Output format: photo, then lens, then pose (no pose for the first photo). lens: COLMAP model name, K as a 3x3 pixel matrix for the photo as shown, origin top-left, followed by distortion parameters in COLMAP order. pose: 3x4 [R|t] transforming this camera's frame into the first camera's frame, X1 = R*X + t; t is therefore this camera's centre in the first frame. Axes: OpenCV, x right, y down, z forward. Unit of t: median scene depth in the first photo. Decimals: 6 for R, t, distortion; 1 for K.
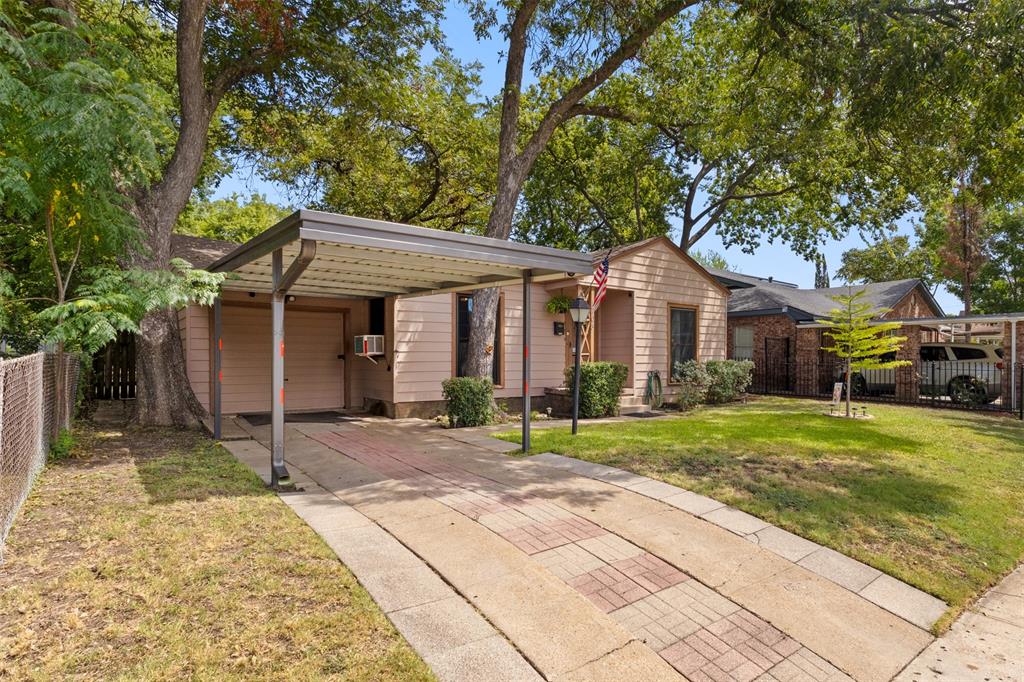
lens RADIAL K [[510.3, 0, 512.2], [0, 510.3, 345.7], [0, 0, 1]] dist [-0.000363, -0.000012]
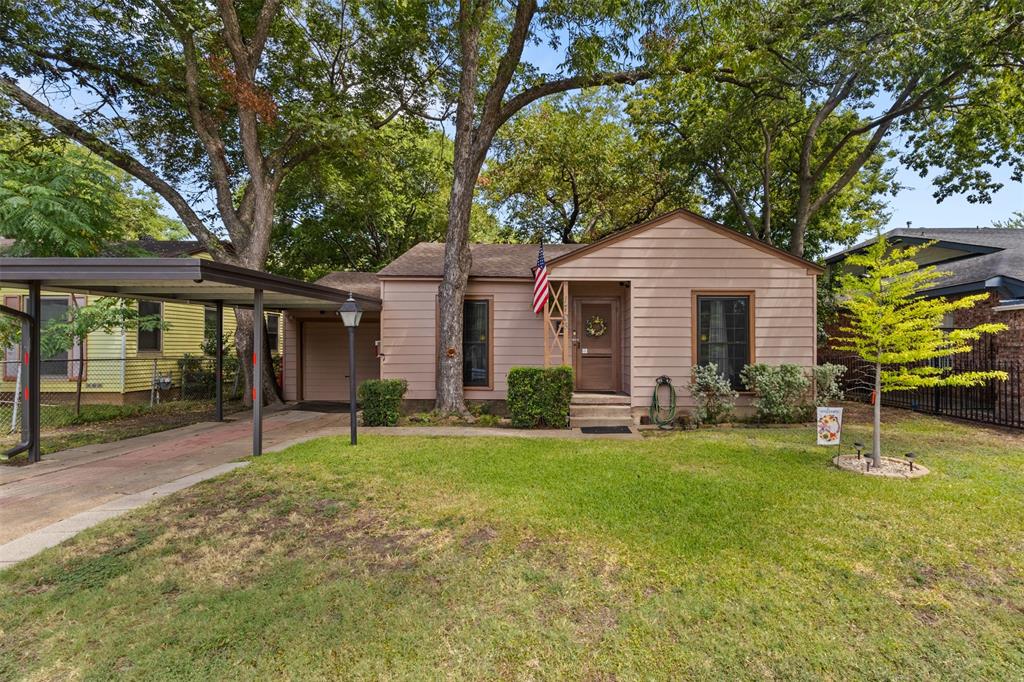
lens RADIAL K [[471.2, 0, 512.1], [0, 471.2, 347.2], [0, 0, 1]] dist [-0.000529, -0.000058]
pose [[0.811739, -0.015861, -0.583805, 0.495825], [0.010285, 0.999864, -0.012864, 0.009518], [0.583930, 0.004438, 0.811792, 0.240540]]
